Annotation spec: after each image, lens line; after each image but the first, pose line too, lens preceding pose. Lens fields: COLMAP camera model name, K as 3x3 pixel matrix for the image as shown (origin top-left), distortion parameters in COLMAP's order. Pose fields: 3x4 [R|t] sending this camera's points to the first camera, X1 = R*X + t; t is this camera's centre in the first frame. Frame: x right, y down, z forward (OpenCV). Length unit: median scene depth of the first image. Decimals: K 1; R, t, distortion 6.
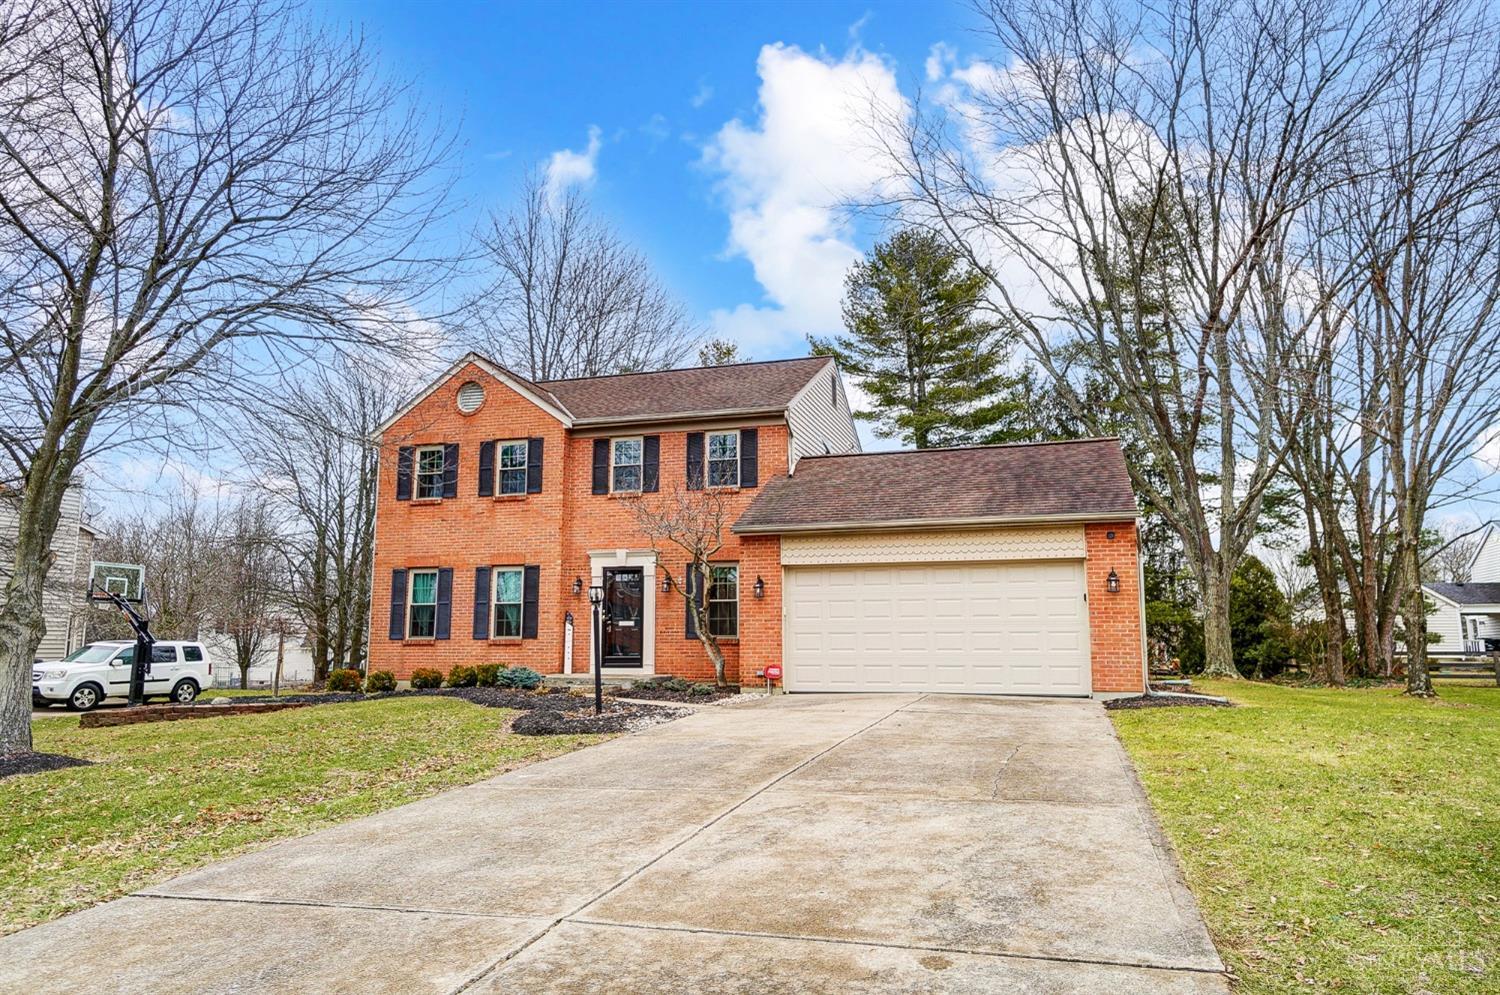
lens RADIAL K [[1083.2, 0, 756.6], [0, 1083.2, 489.3], [0, 0, 1]] dist [-0.015736, -0.004574]
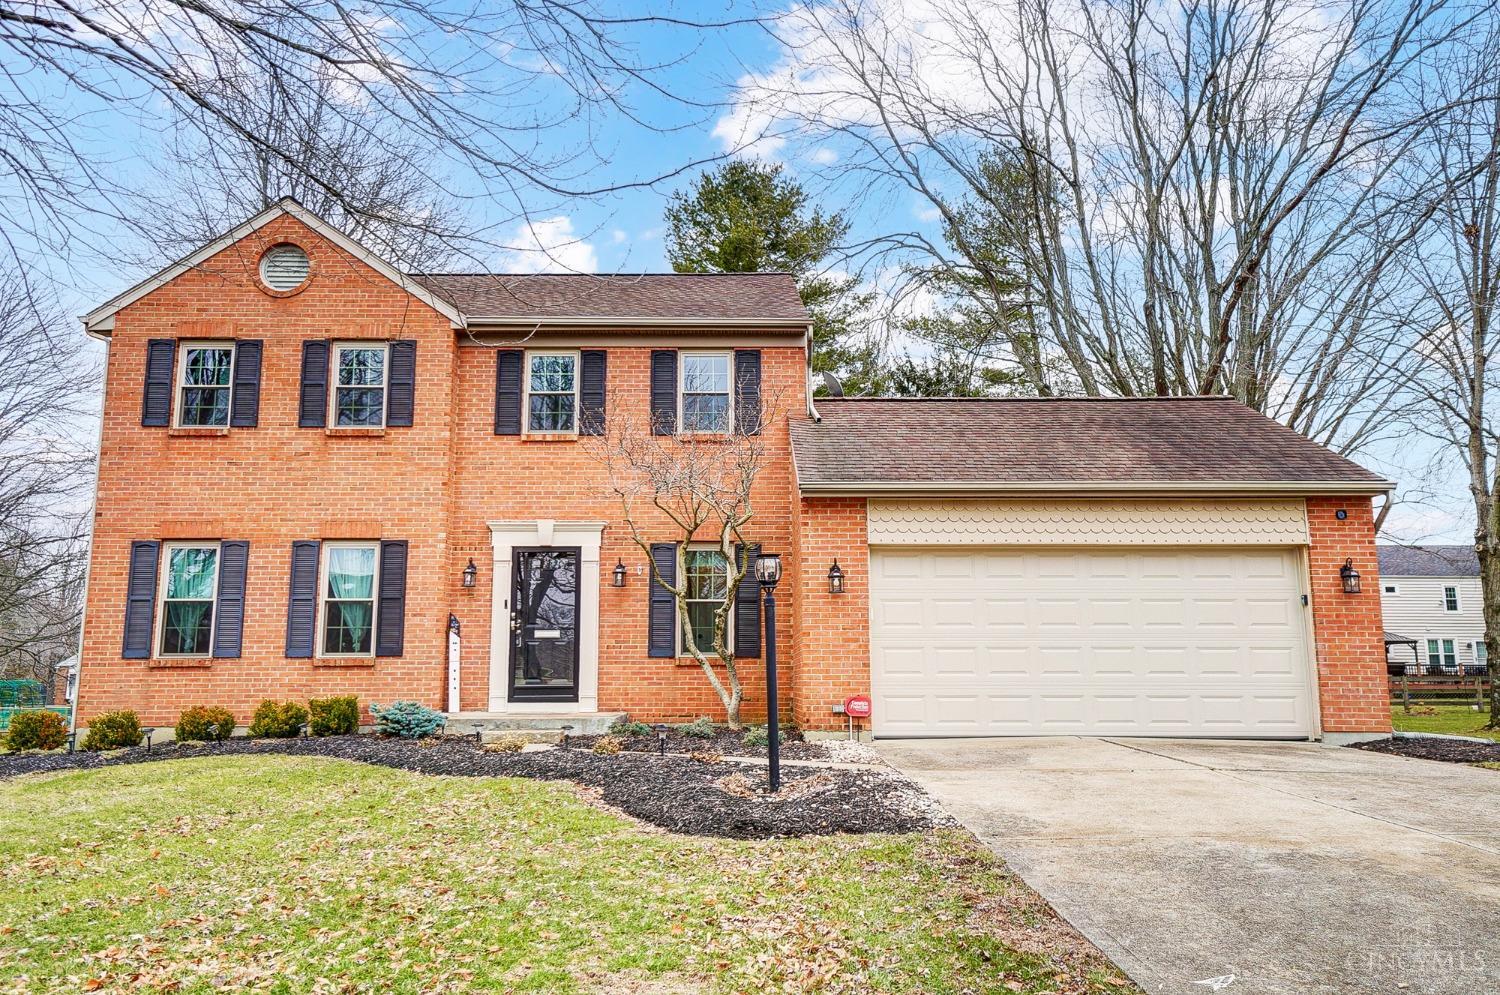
lens RADIAL K [[1175.2, 0, 743.1], [0, 1175.2, 497.2], [0, 0, 1]] dist [0.022800, 0.009455]
pose [[0.950584, 0.045084, 0.307178, -0.226617], [-0.043605, 0.998981, -0.011680, 0.044502], [-0.307391, -0.002291, 0.951580, 0.287202]]
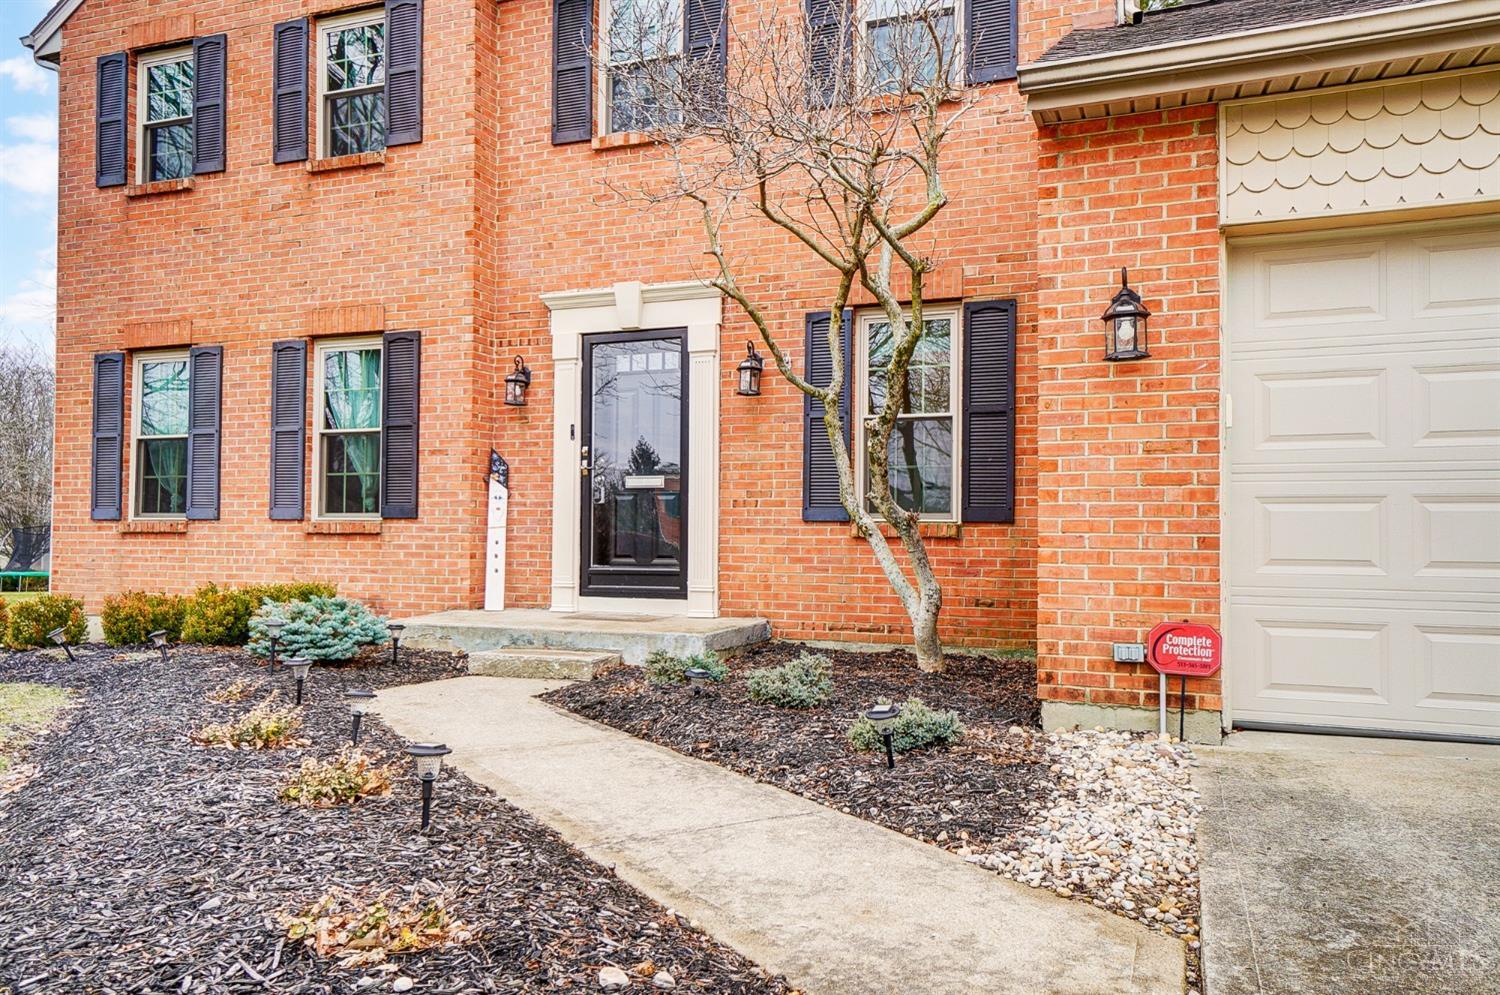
lens RADIAL K [[1071.6, 0, 750.0], [0, 1071.6, 514.5], [0, 0, 1]] dist [0.020667, 0.009791]
pose [[0.997800, 0.005101, -0.066093, -0.057311], [0.003202, 0.992163, 0.124908, 0.087418], [0.066212, -0.124845, 0.989965, 0.619229]]
